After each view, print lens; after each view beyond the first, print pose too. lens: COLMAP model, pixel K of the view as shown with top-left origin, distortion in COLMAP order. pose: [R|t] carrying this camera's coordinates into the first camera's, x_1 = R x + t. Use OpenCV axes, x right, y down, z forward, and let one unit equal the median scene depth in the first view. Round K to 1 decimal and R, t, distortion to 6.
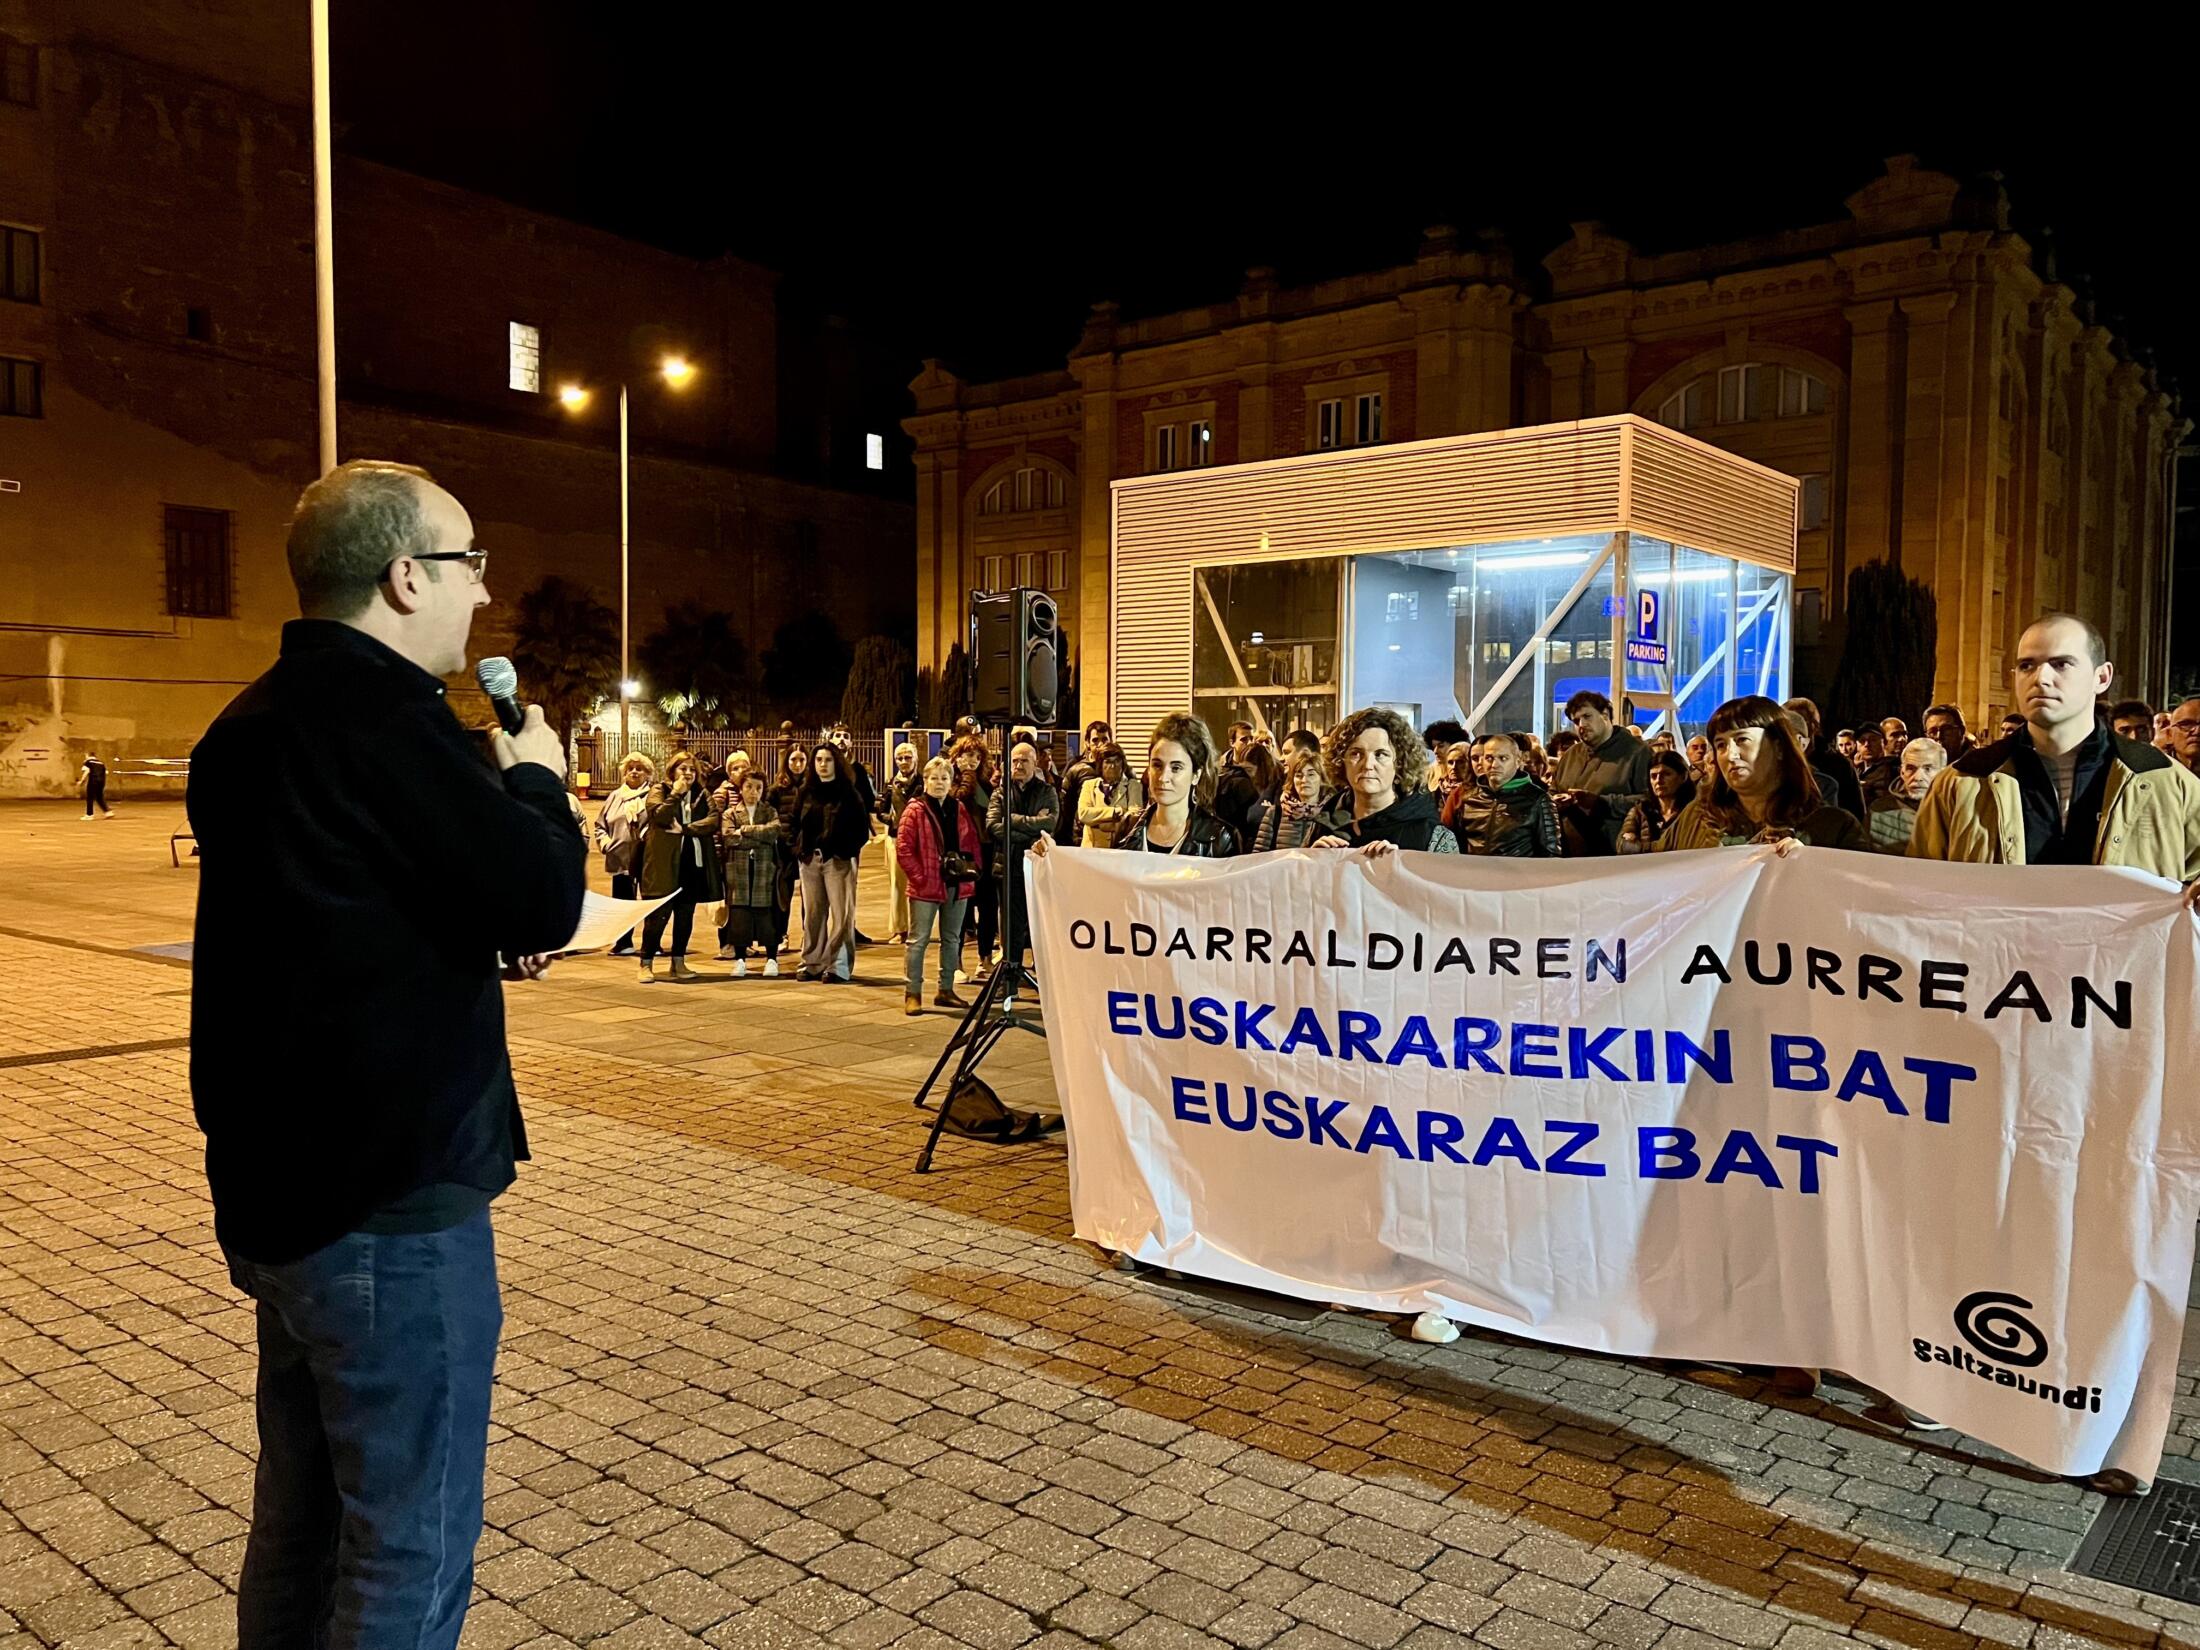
lens RADIAL K [[1617.2, 0, 1100.0], [0, 1617.2, 825.0], [0, 0, 1]] dist [-0.009554, 0.003310]
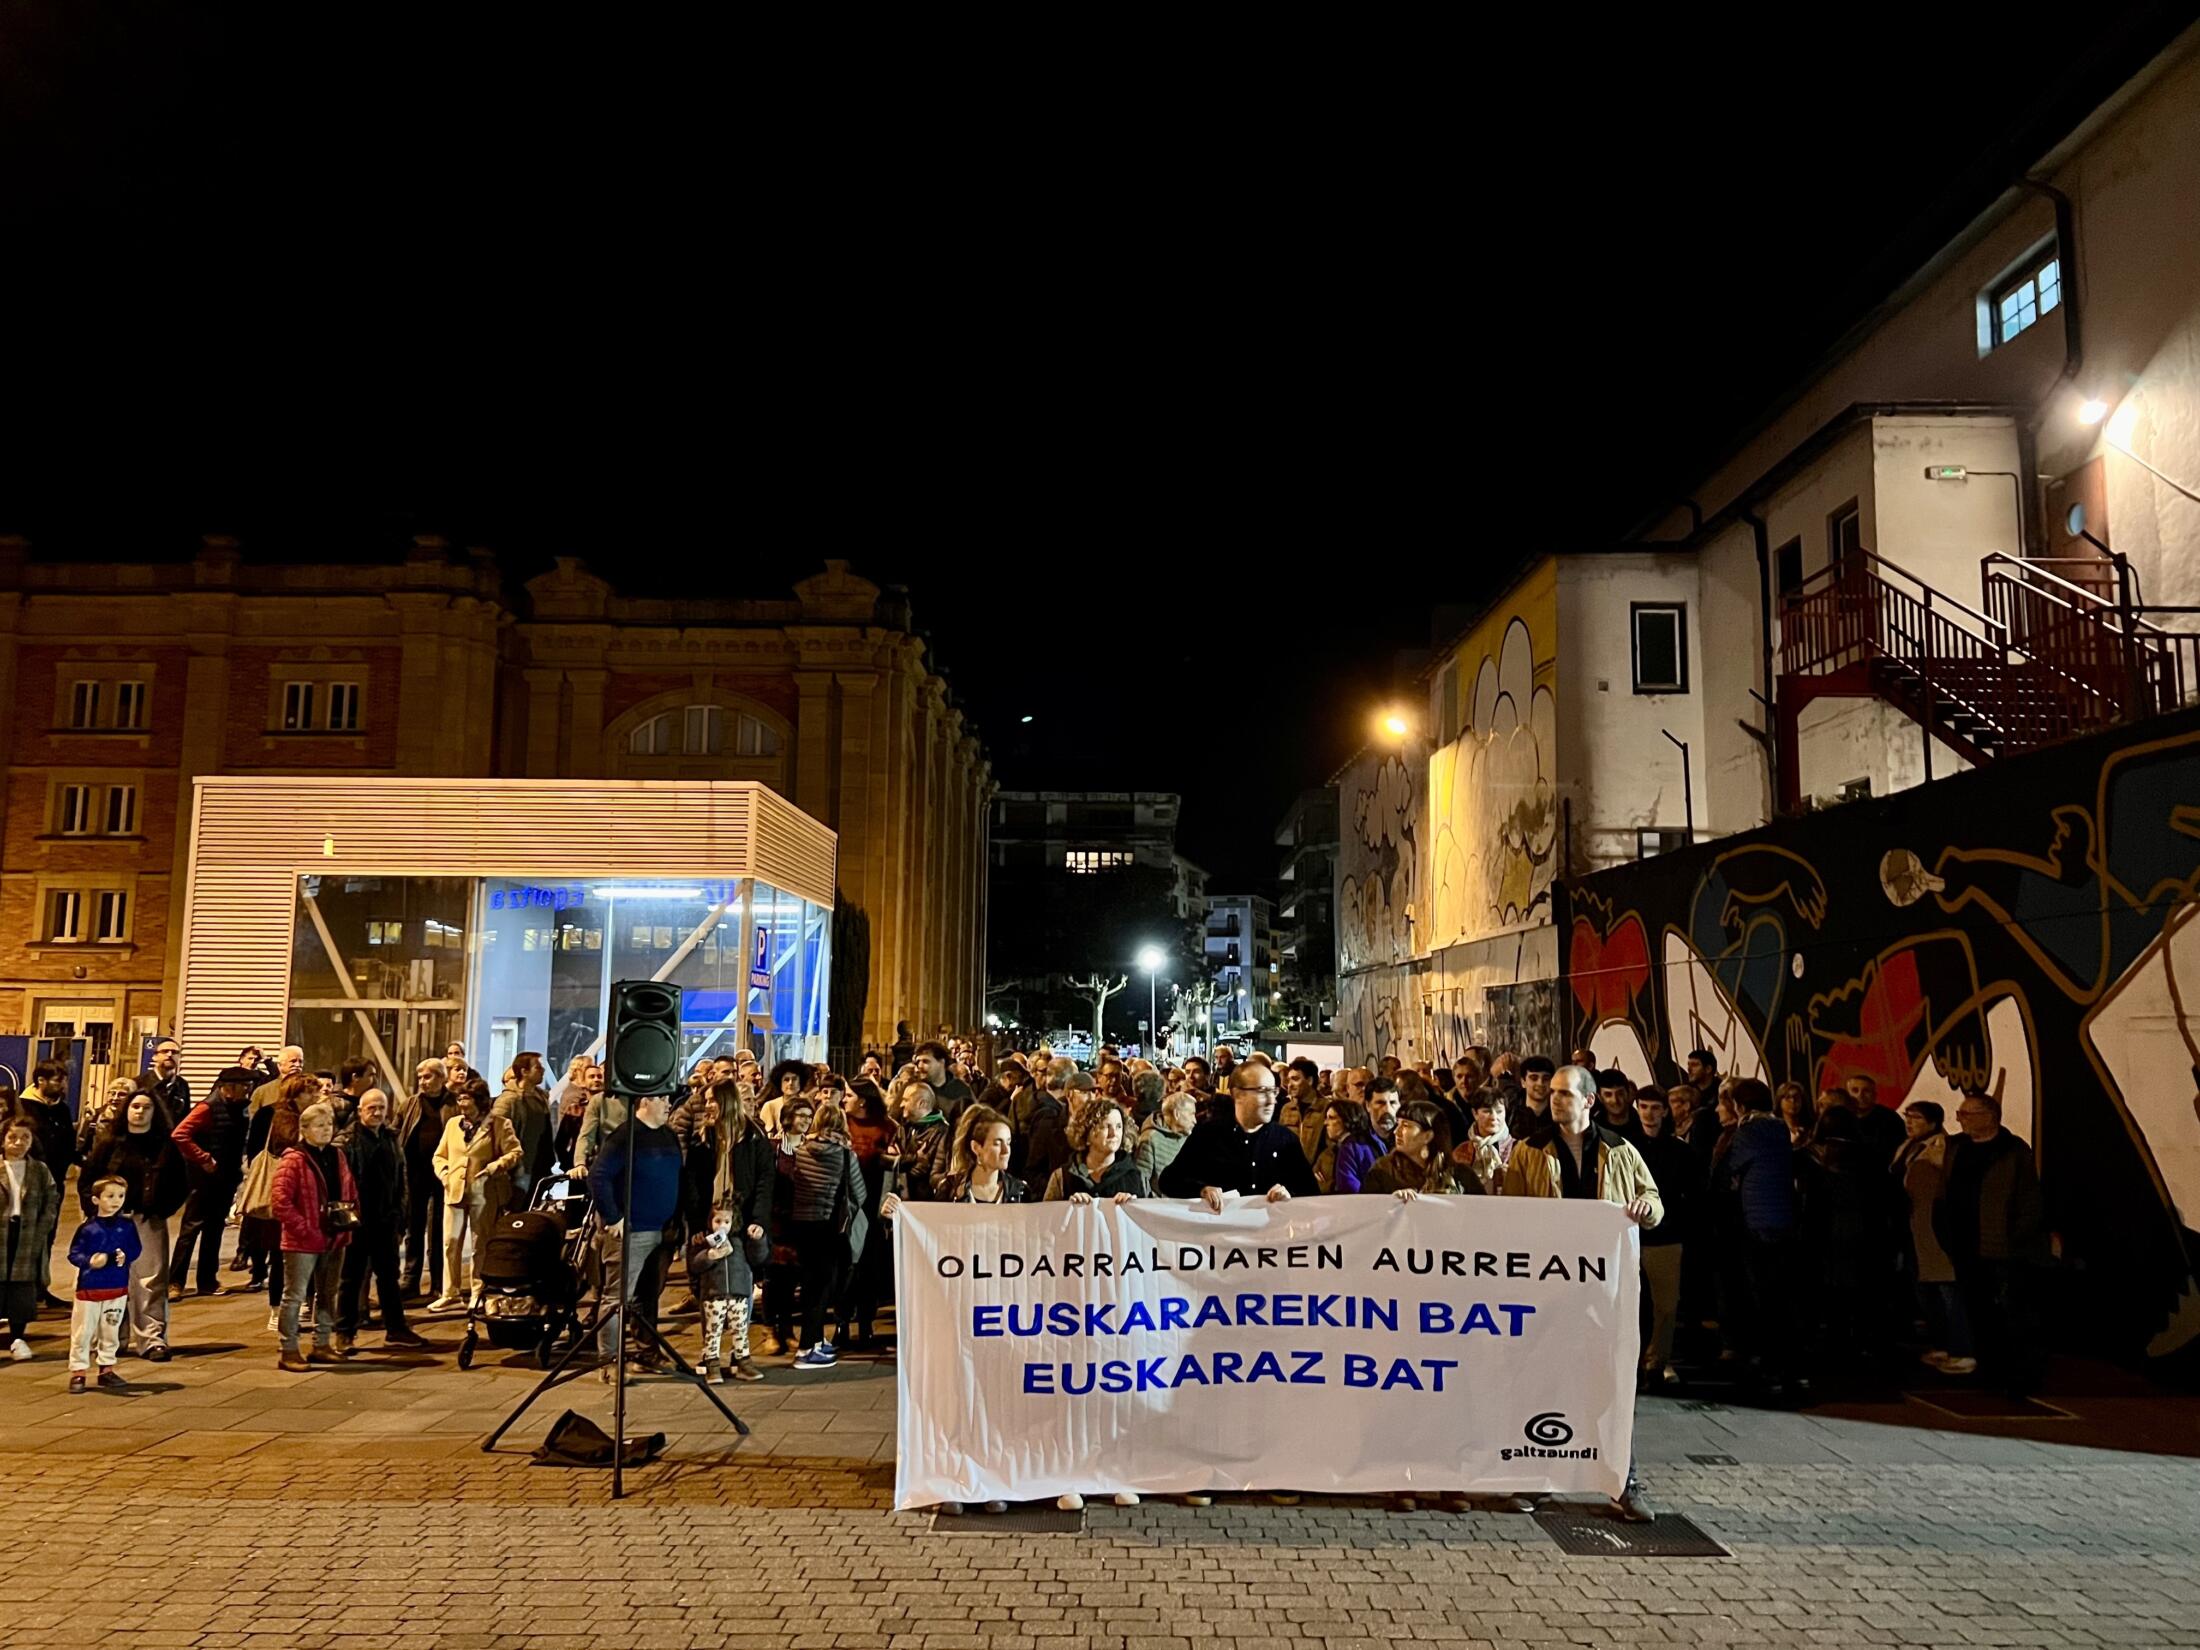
lens RADIAL K [[1617.2, 0, 1100.0], [0, 1617.2, 825.0], [0, 0, 1]] dist [-0.009554, 0.003310]
pose [[0.759418, 0.078801, 0.645813, -0.131378], [0.031372, 0.987048, -0.157328, -0.013384], [-0.649846, 0.139739, 0.747110, -0.027374]]
